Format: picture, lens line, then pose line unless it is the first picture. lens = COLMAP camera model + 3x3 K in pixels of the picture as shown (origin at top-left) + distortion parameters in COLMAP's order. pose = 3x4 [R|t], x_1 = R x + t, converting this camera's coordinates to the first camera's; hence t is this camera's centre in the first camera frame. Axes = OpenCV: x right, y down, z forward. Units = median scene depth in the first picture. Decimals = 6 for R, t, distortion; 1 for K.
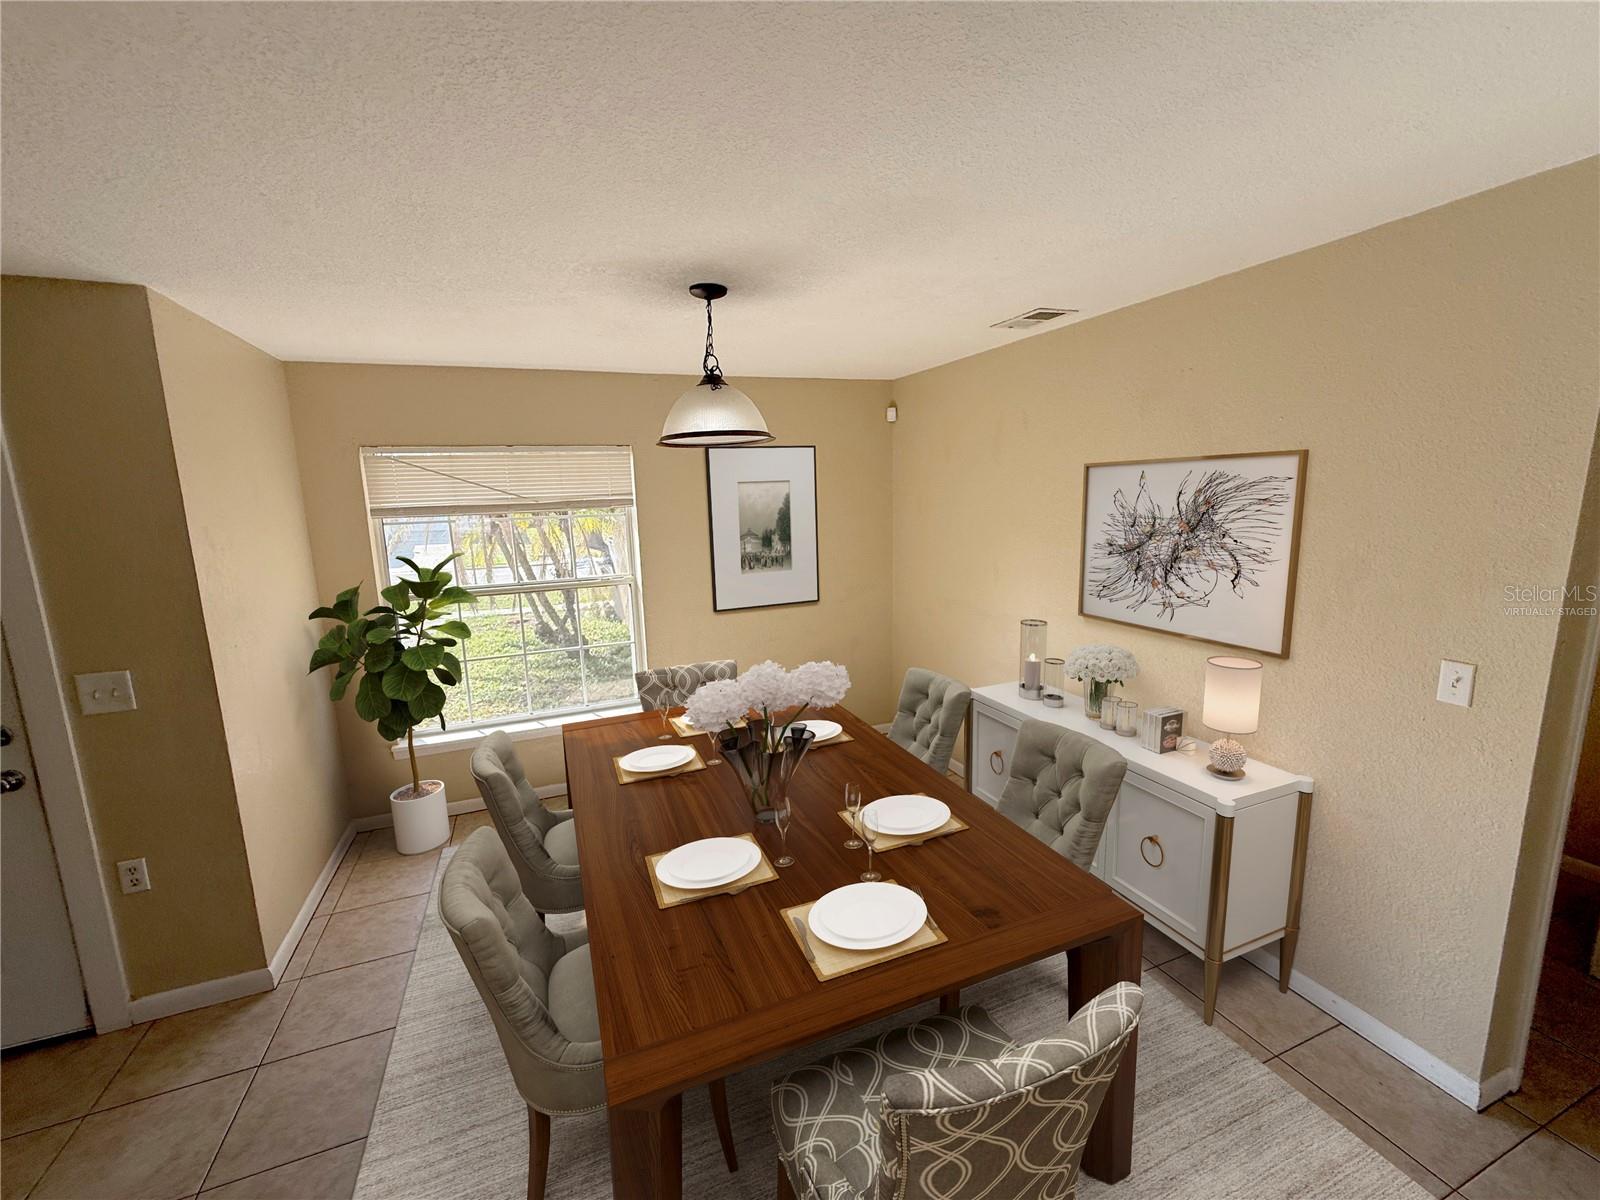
lens RADIAL K [[661.1, 0, 800.0], [0, 661.1, 600.0], [0, 0, 1]] dist [0.001527, 0.000253]
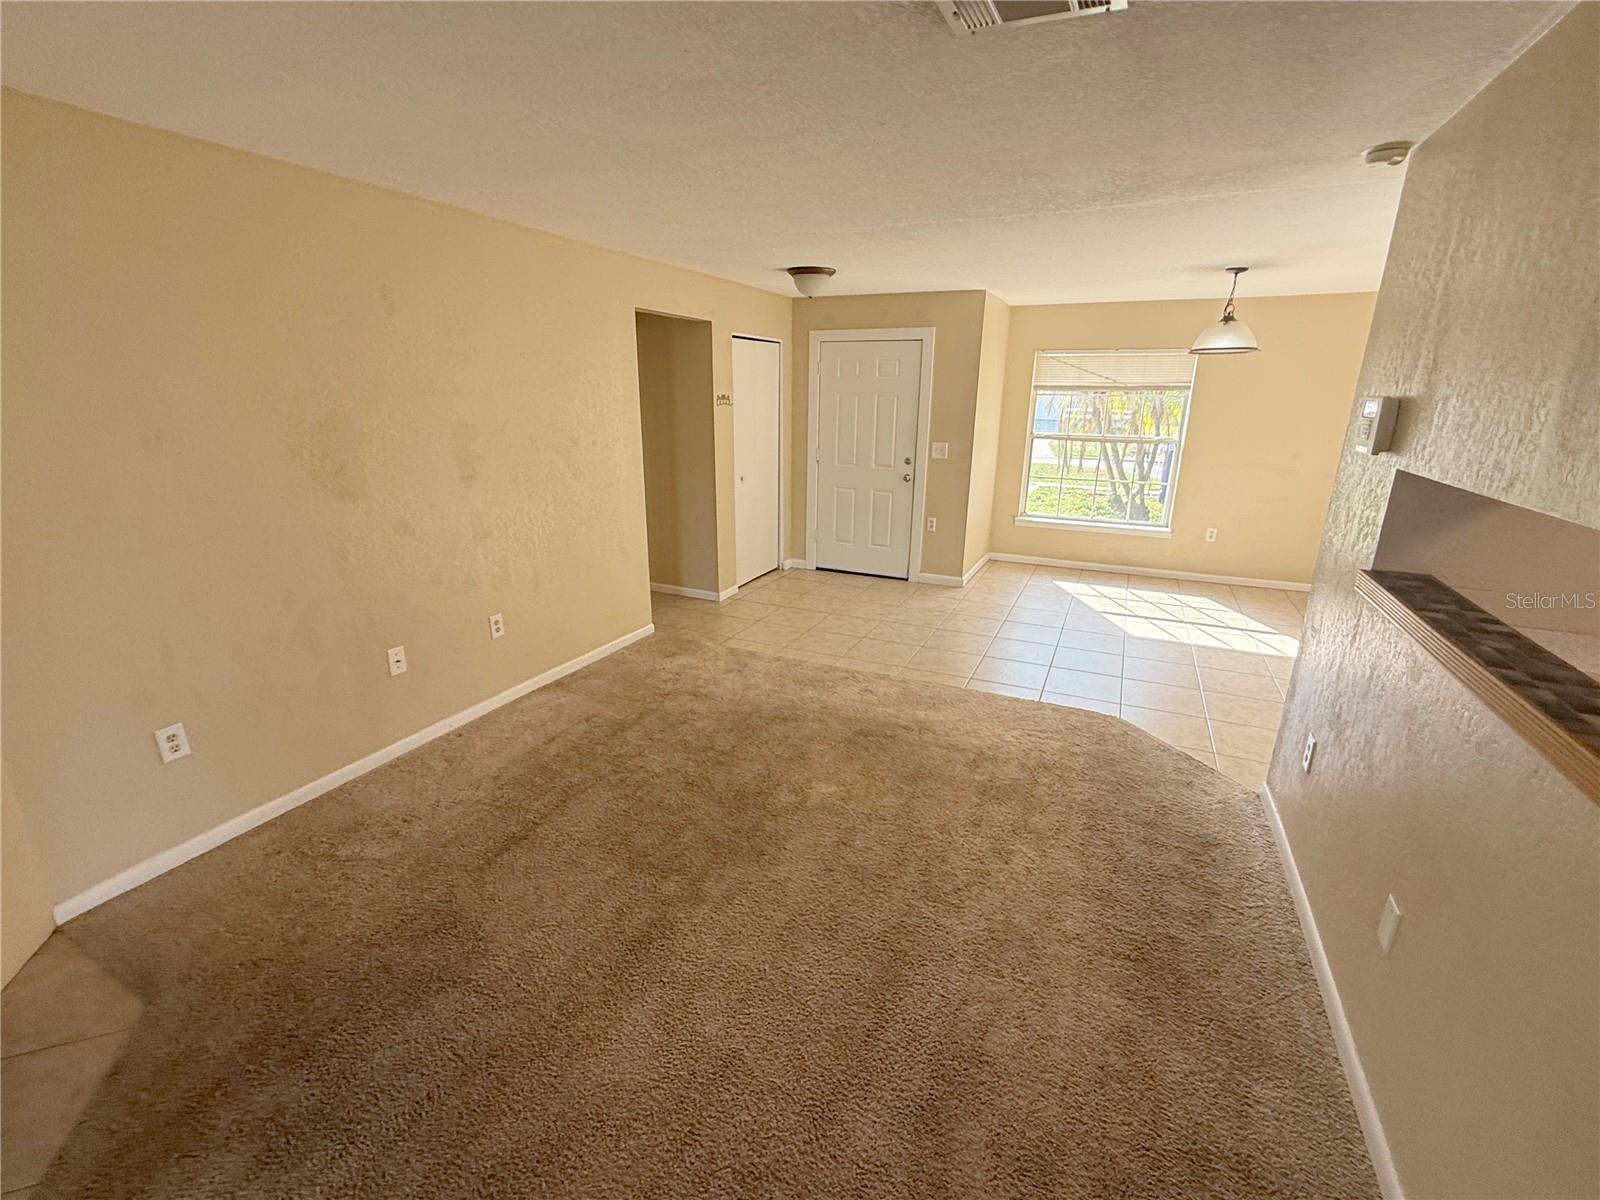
lens RADIAL K [[699.1, 0, 800.0], [0, 699.1, 600.0], [0, 0, 1]] dist [0.001003, -0.000110]
pose [[0.680817, 0.249362, -0.688700, 0.557770], [-0.149233, 0.967765, 0.202880, 0.199541], [0.717090, -0.035348, 0.696083, -1.176285]]
